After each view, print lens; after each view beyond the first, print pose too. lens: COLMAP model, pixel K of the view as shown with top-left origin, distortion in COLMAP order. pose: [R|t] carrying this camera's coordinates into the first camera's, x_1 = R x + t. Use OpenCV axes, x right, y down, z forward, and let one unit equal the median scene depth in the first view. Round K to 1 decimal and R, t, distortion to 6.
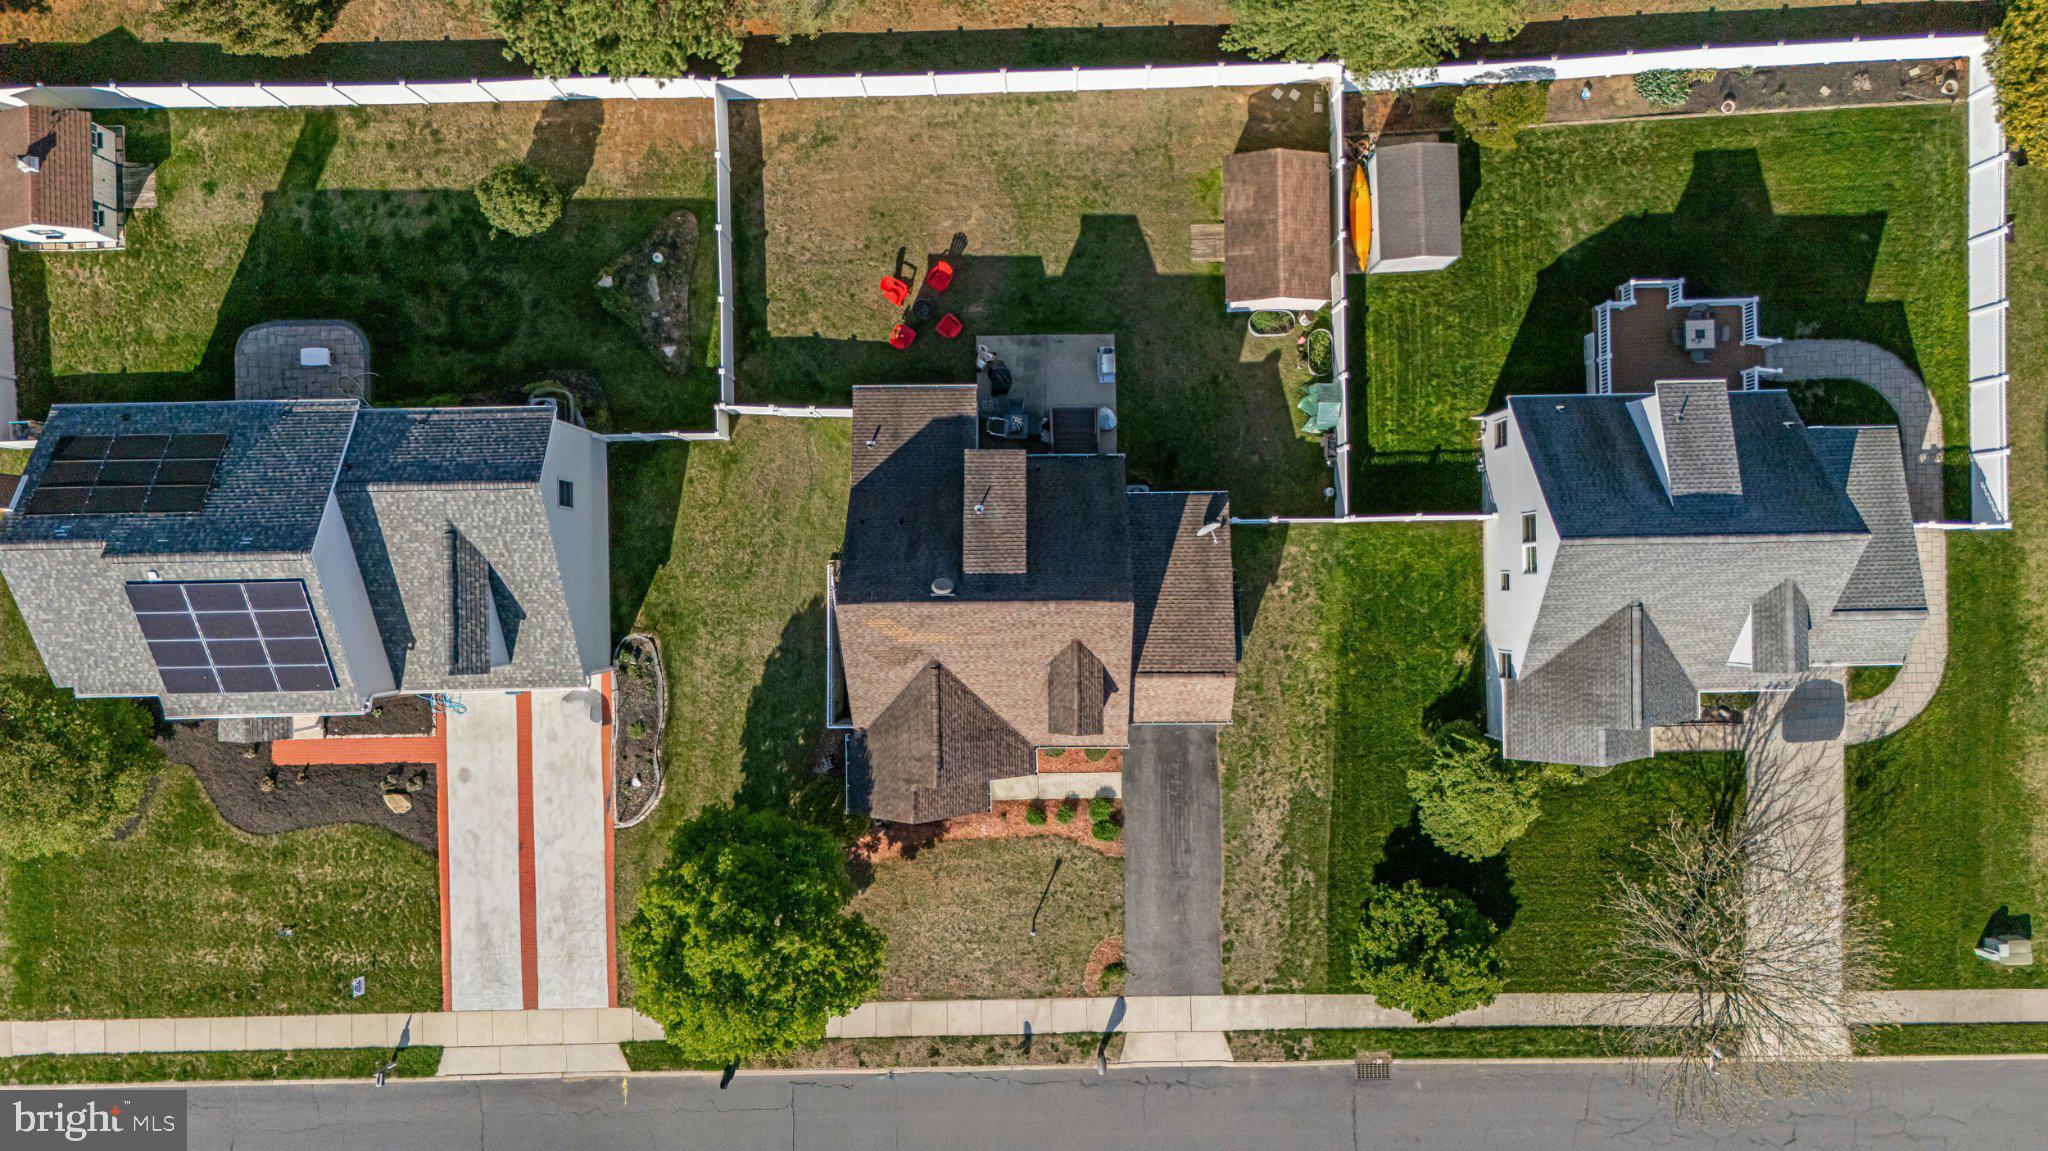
lens RADIAL K [[1510.4, 0, 1026.2], [0, 1510.4, 561.2], [0, 0, 1]] dist [0.070824, -0.069523]
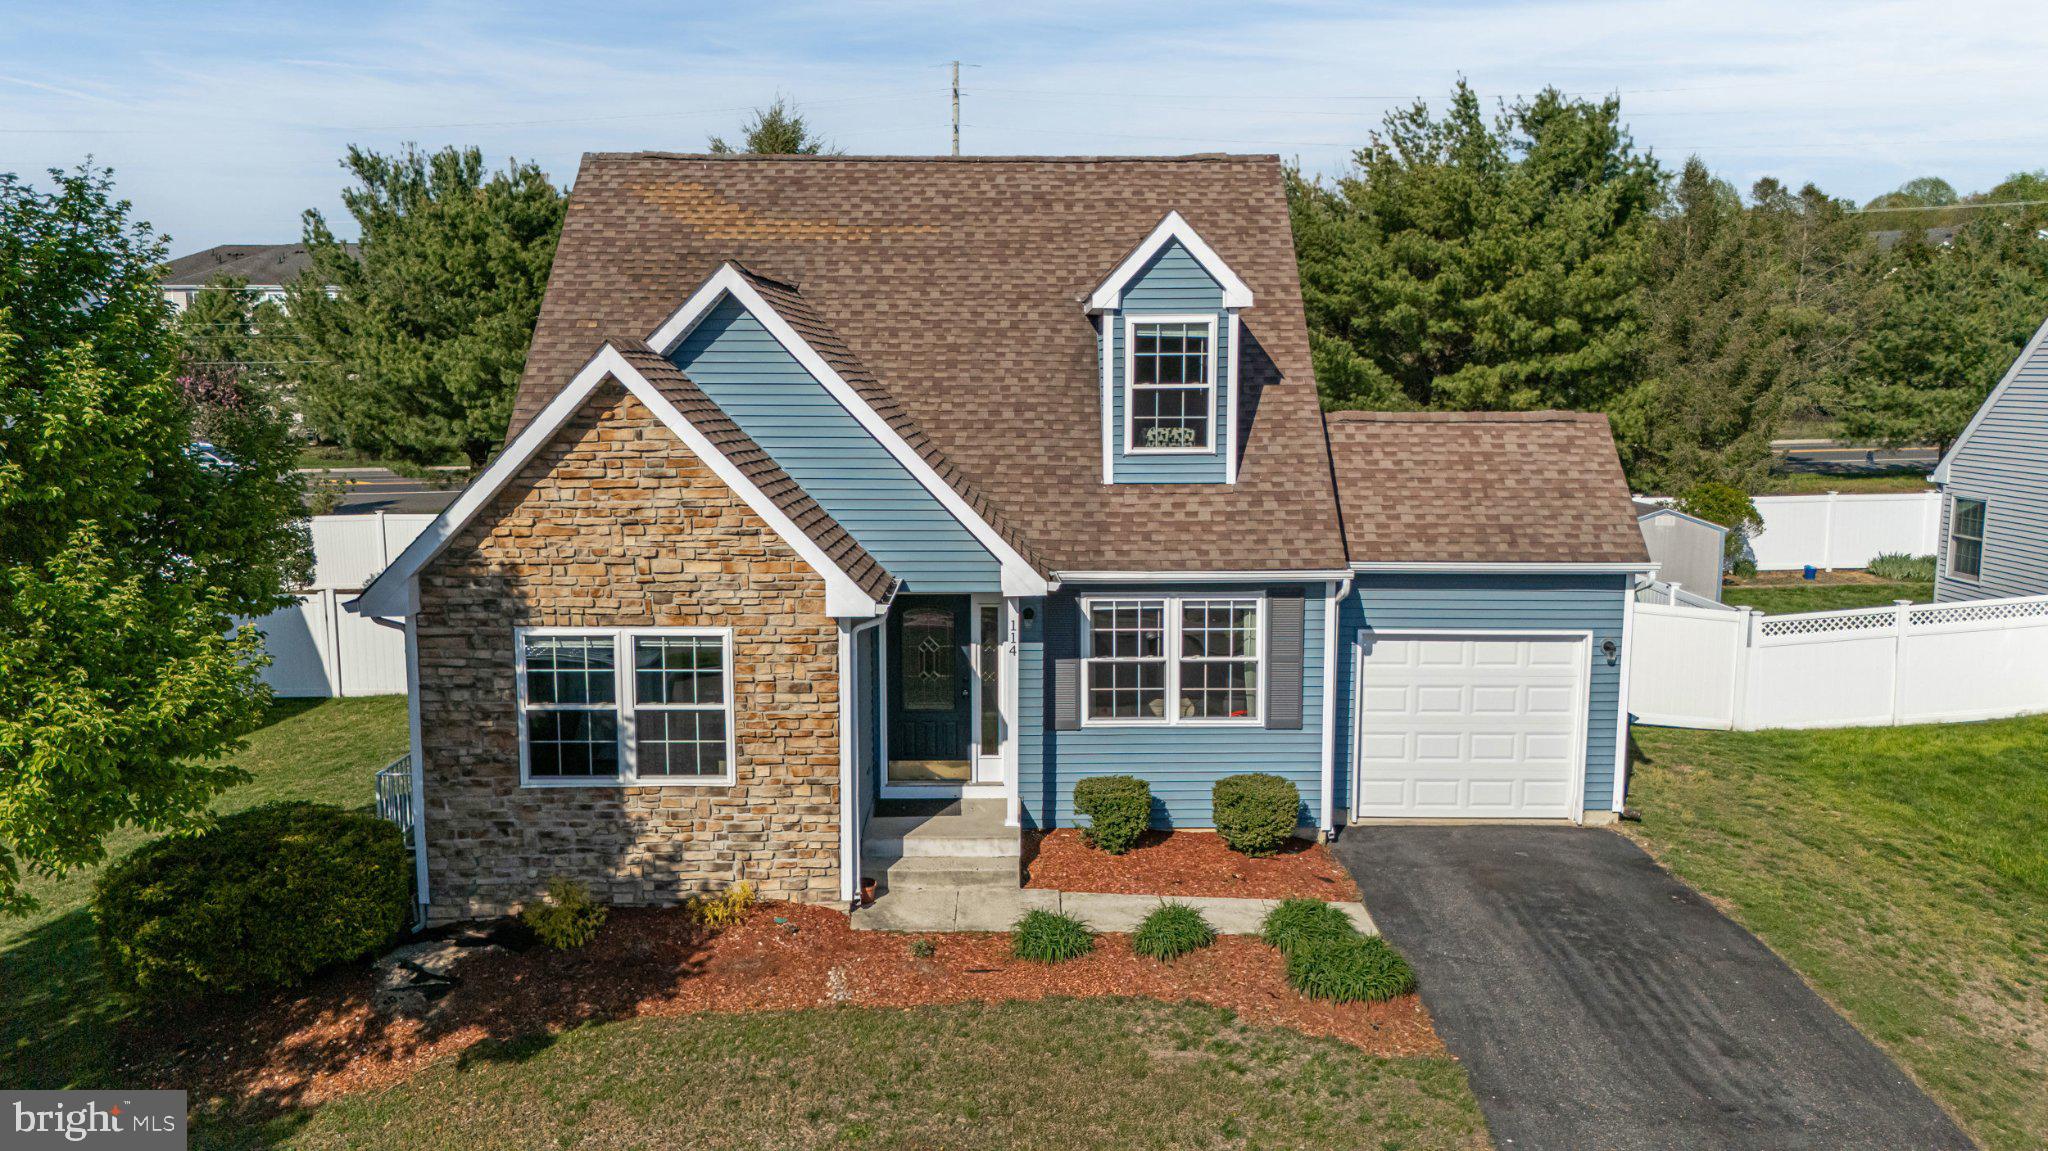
lens RADIAL K [[1510.4, 0, 1031.5], [0, 1510.4, 577.3], [0, 0, 1]] dist [0.070824, -0.069523]
pose [[0.999949, 0.009263, -0.003965, 0.003150], [-0.005312, 0.150256, -0.988633, 0.400076], [-0.008562, 0.988604, 0.150298, 0.887648]]
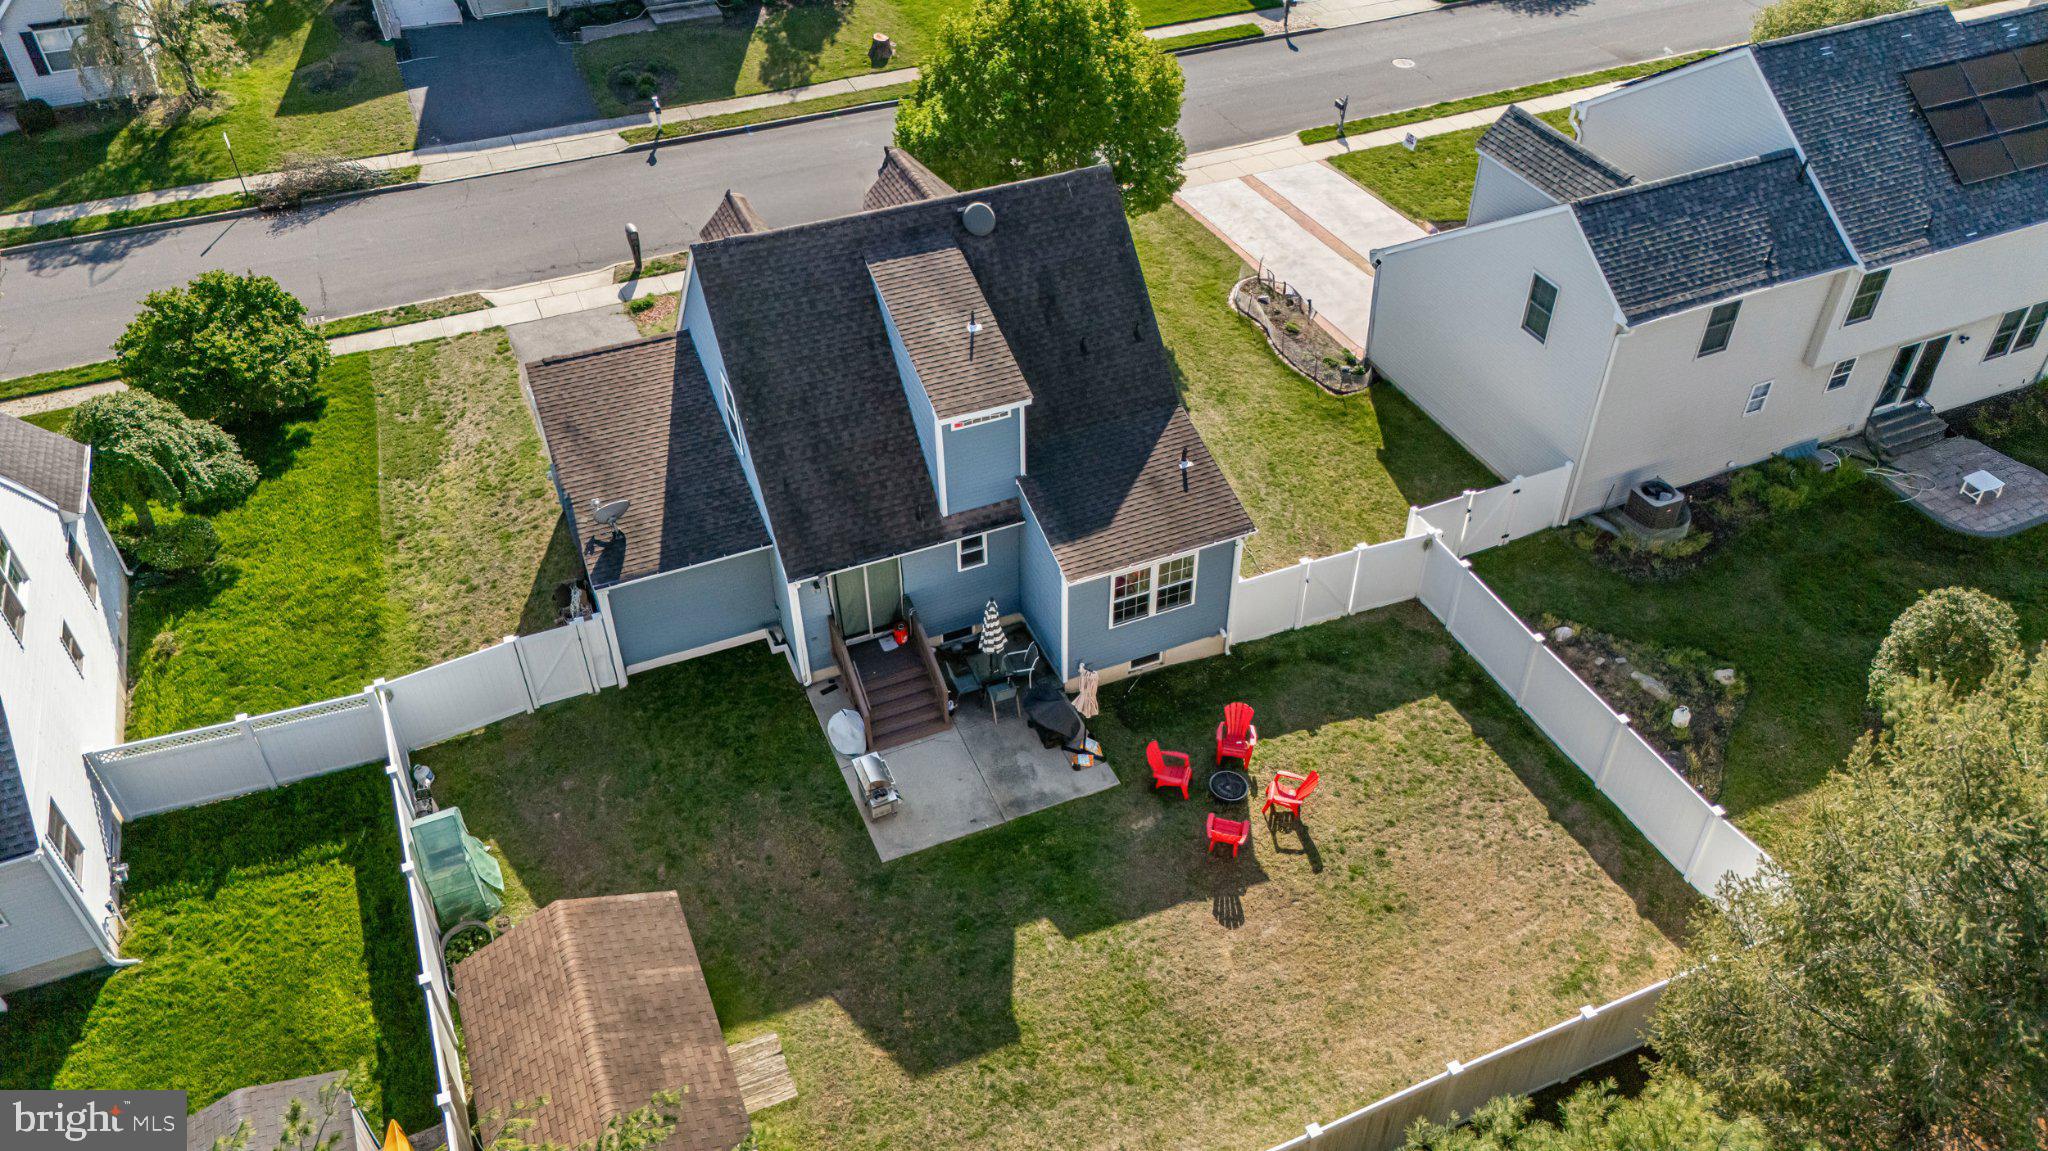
lens RADIAL K [[1510.4, 0, 1033.9], [0, 1510.4, 570.8], [0, 0, 1]] dist [0.070824, -0.069523]
pose [[-0.923432, 0.260024, -0.282243, 0.130886], [-0.383252, -0.586935, 0.713180, -0.483096], [0.019785, 0.766743, 0.641649, 0.582804]]
